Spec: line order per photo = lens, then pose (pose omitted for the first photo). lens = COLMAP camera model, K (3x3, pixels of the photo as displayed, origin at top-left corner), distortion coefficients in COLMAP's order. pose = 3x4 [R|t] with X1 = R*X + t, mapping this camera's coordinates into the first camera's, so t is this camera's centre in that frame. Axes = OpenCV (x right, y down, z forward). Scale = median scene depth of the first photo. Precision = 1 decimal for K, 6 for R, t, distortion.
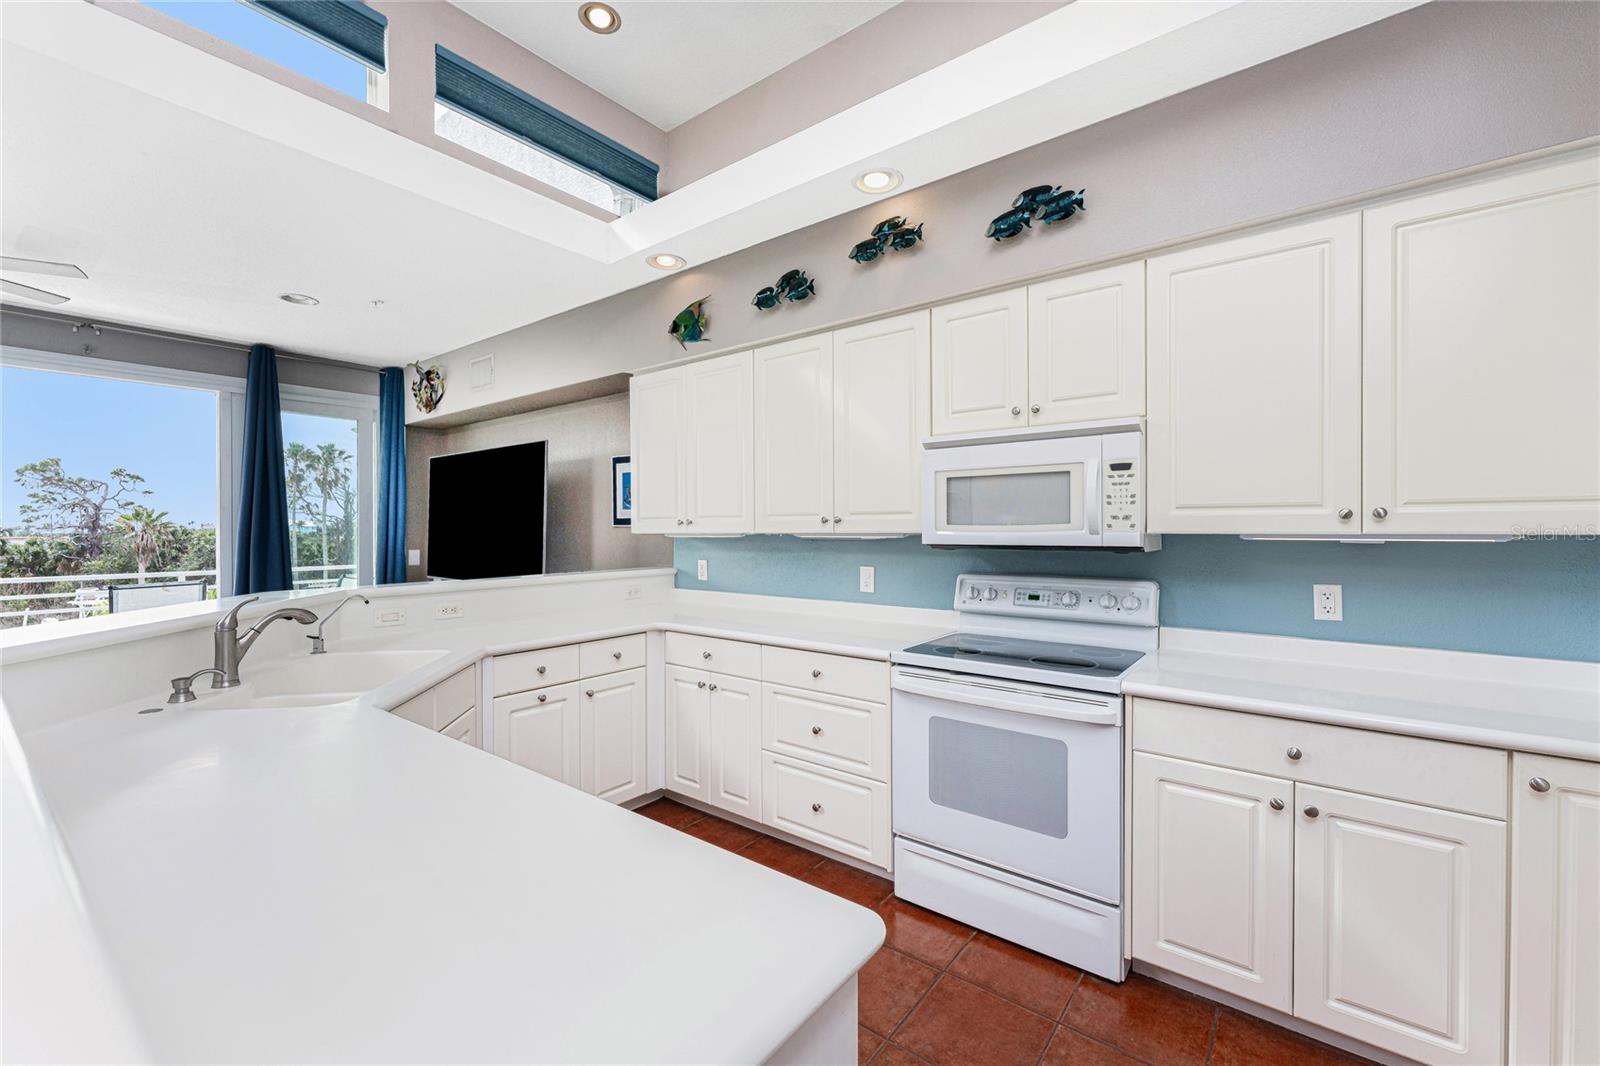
lens RADIAL K [[654.4, 0, 809.4], [0, 654.4, 524.3], [0, 0, 1]] dist [0.003396, -0.000885]
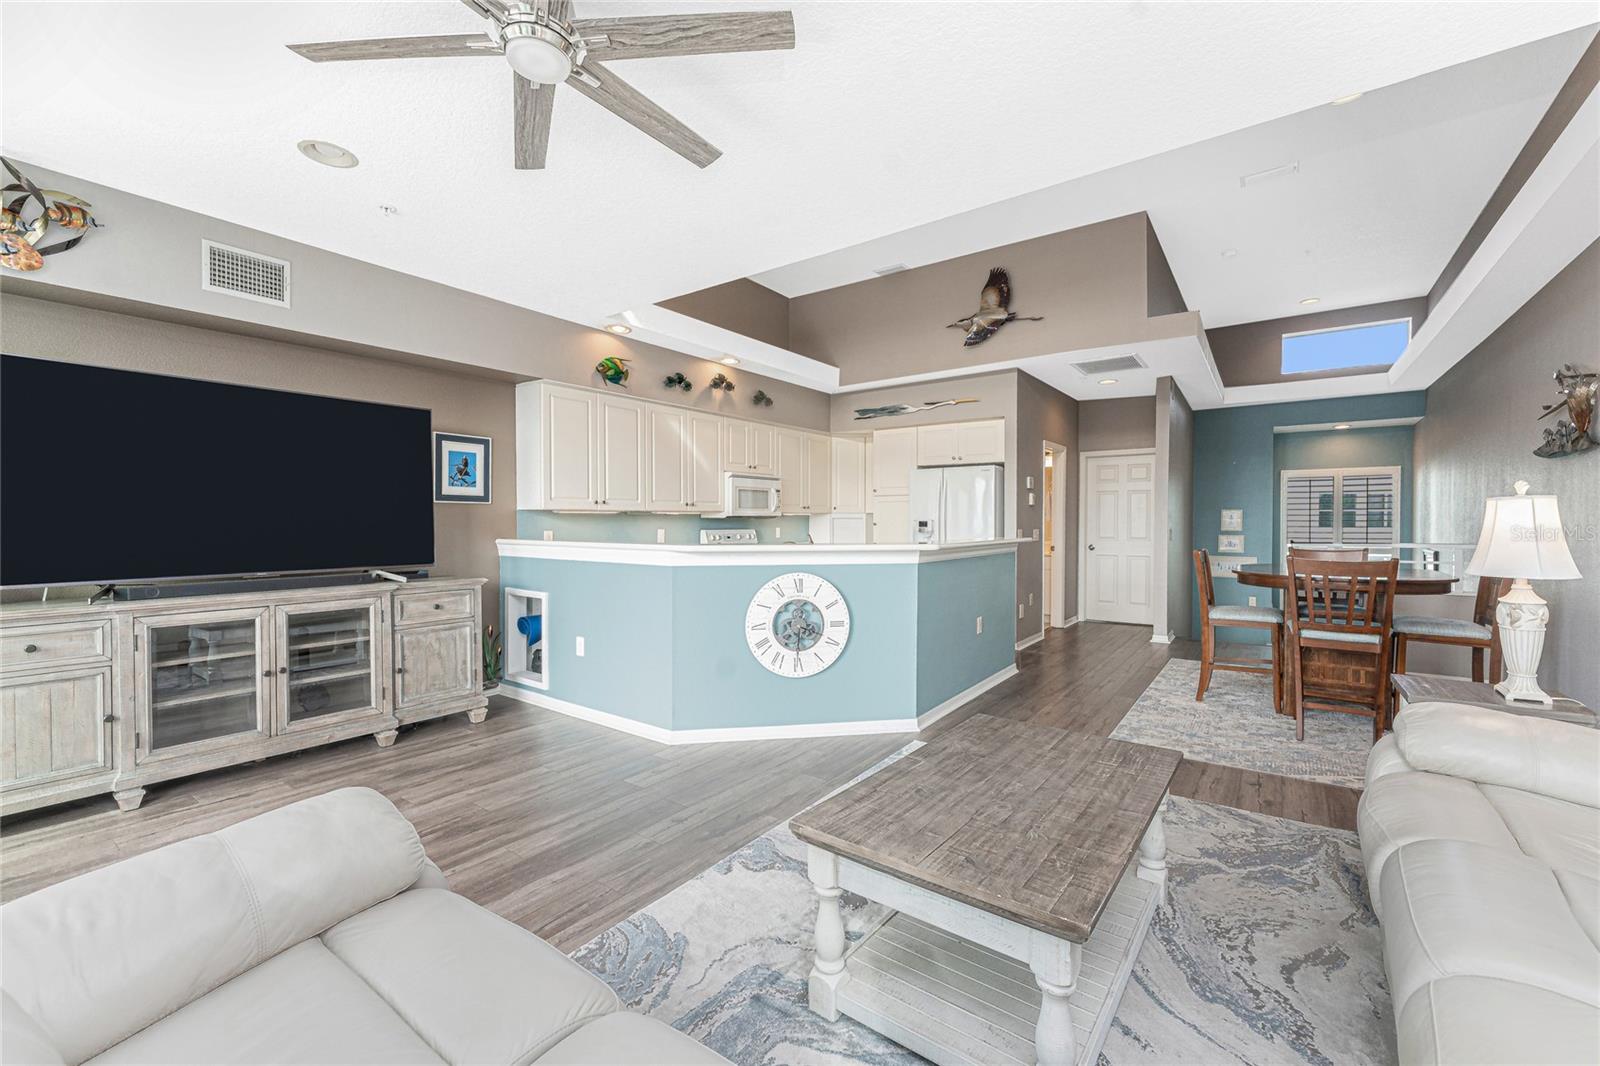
lens RADIAL K [[654.4, 0, 798.7], [0, 654.4, 530.2], [0, 0, 1]] dist [0.003396, -0.000885]
pose [[-0.007375, -0.011914, 0.999902, -1.315509], [-0.004929, 0.999917, 0.011878, 0.032634], [-0.999961, -0.004841, -0.007433, 0.444874]]
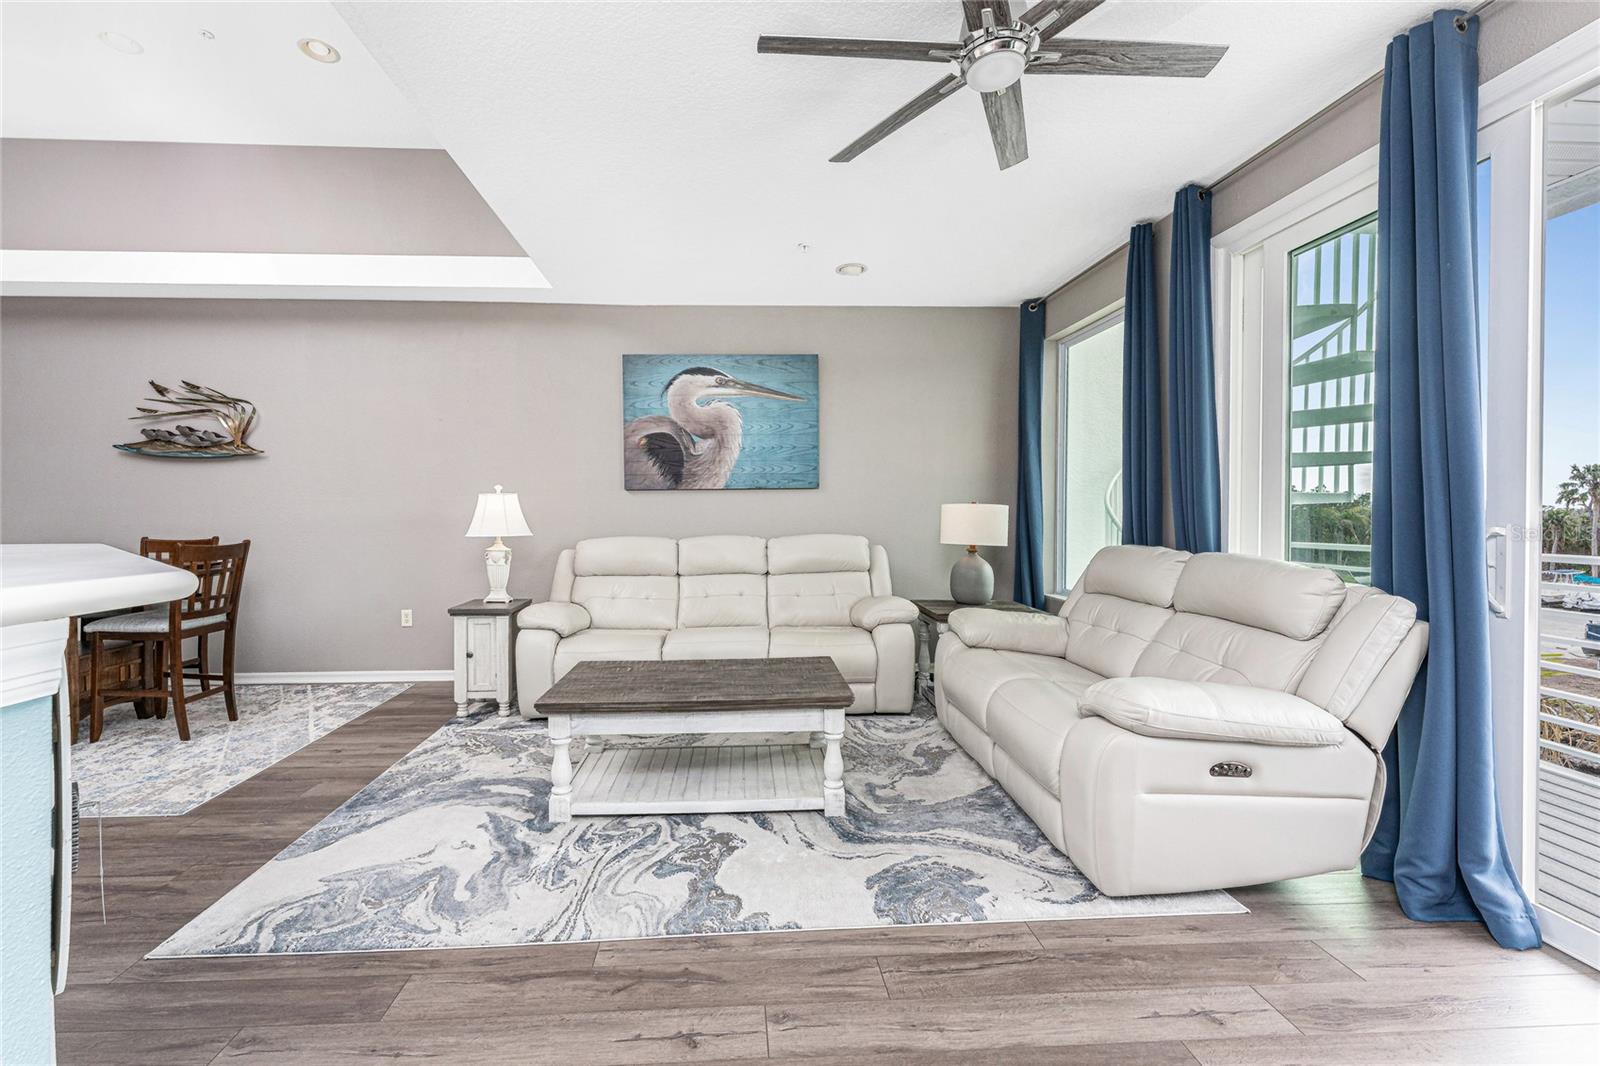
lens RADIAL K [[654.4, 0, 753.8], [0, 654.4, 517.6], [0, 0, 1]] dist [0.003396, -0.000885]
pose [[-0.775608, 0.006941, -0.631177, -0.523547], [0.008209, 0.999966, 0.000909, 0.046290], [0.631162, -0.004476, -0.775638, 0.831493]]
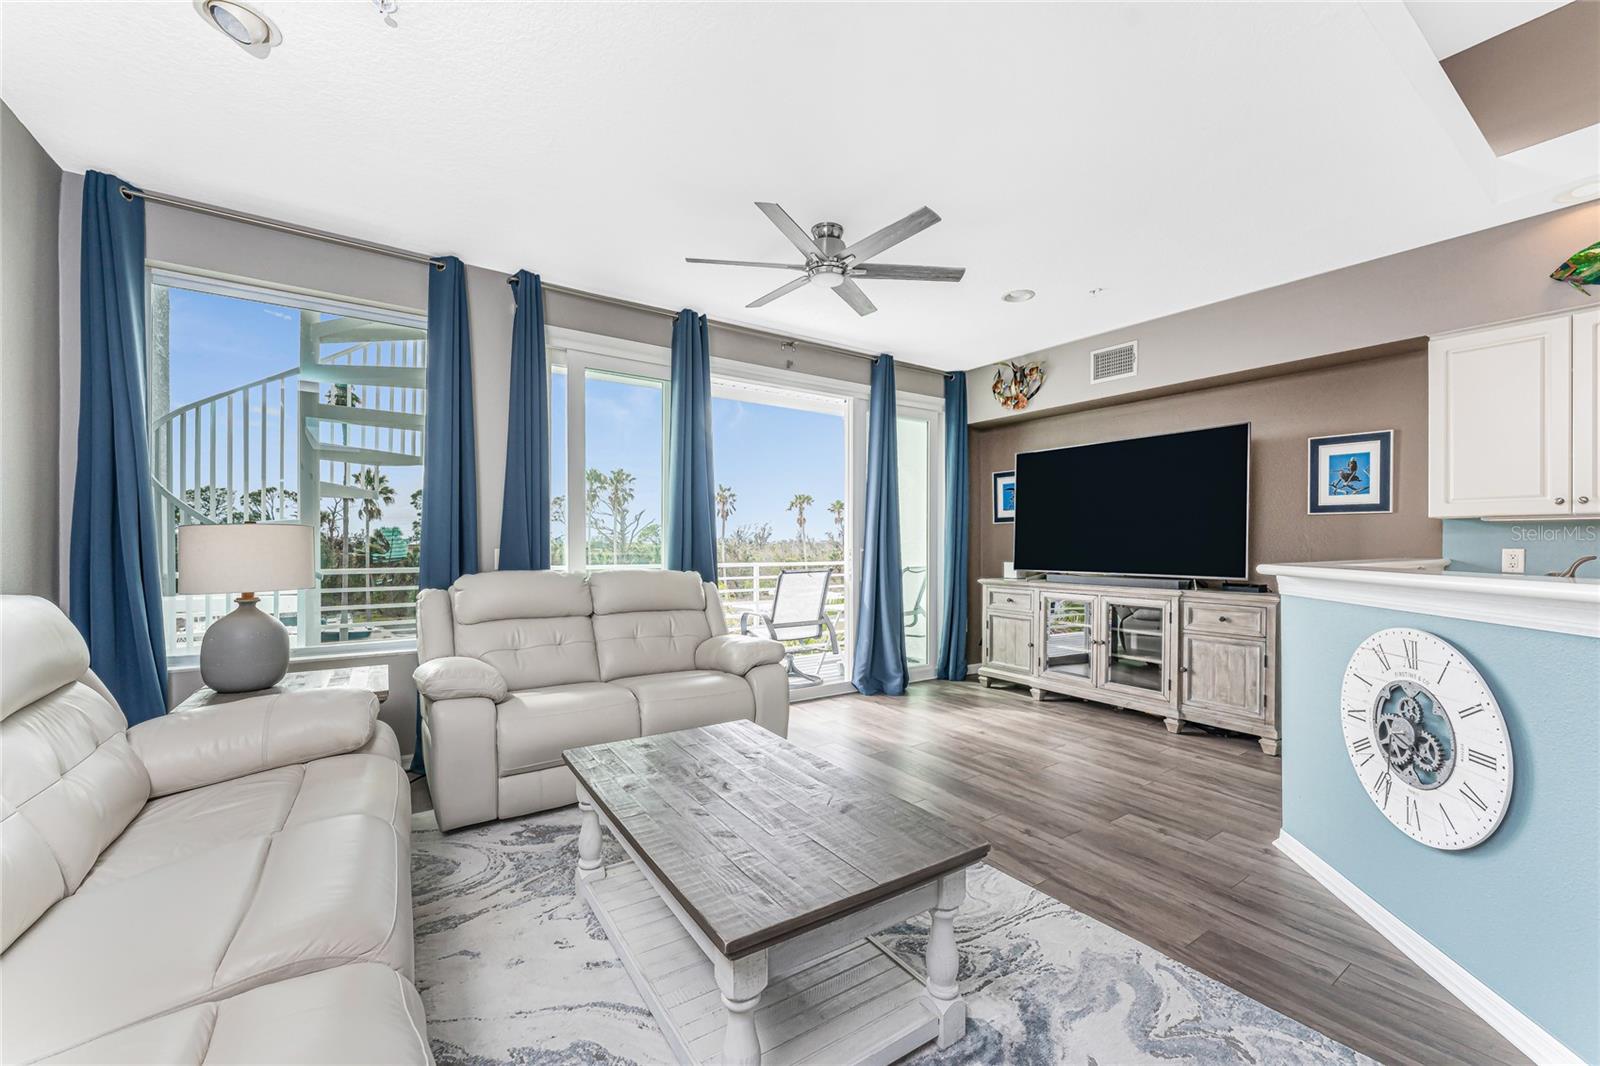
lens RADIAL K [[654.4, 0, 803.8], [0, 654.4, 541.9], [0, 0, 1]] dist [0.003396, -0.000885]
pose [[0.950844, 0.002915, -0.309657, -0.716562], [-0.001296, 0.999984, 0.005436, 0.038487], [0.309668, -0.004767, 0.950833, -0.091162]]
